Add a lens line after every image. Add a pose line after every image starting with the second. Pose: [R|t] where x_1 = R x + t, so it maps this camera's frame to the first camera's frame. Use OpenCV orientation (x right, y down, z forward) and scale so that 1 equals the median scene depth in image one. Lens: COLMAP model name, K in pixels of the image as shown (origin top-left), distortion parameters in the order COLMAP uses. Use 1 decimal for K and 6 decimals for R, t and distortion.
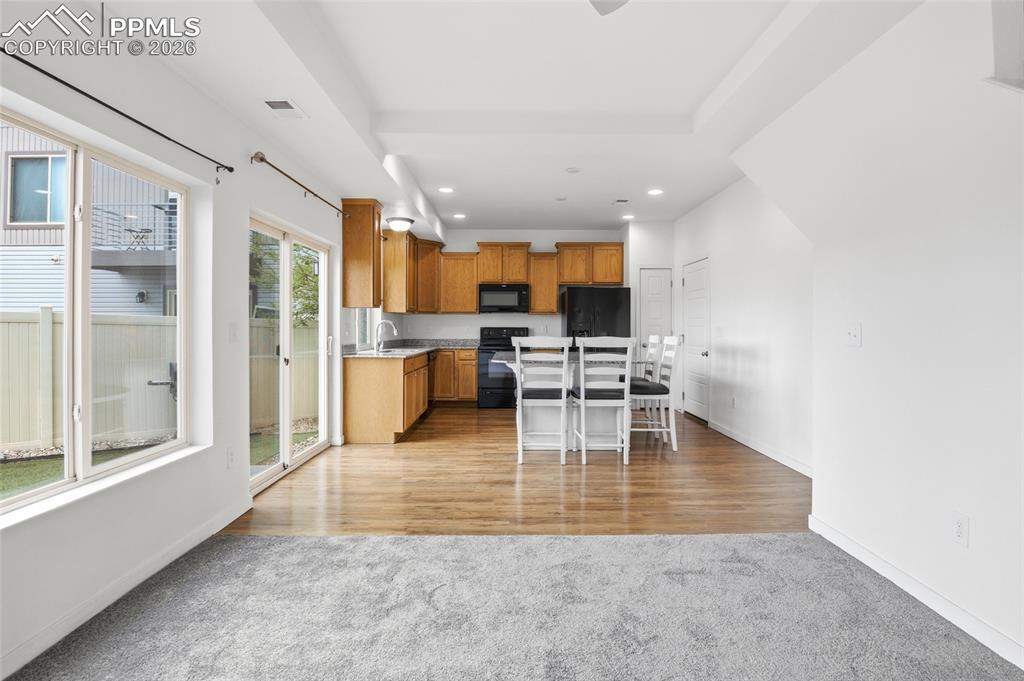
lens RADIAL K [[510.5, 0, 517.3], [0, 510.5, 335.8], [0, 0, 1]] dist [-0.024791, 0.000119]
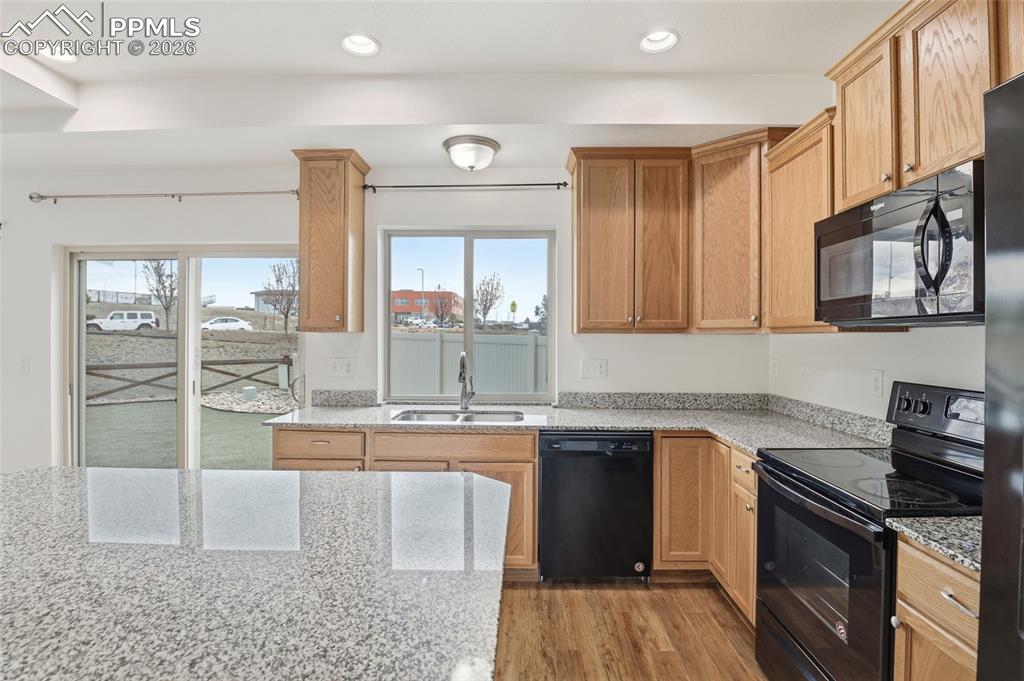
lens RADIAL K [[510.5, 0, 517.3], [0, 510.5, 335.8], [0, 0, 1]] dist [-0.024791, 0.000119]
pose [[-0.033421, -0.003689, -0.999435, 0.203803], [-0.022087, 0.999752, -0.002952, -0.036485], [0.999197, 0.021976, -0.033494, 0.854489]]
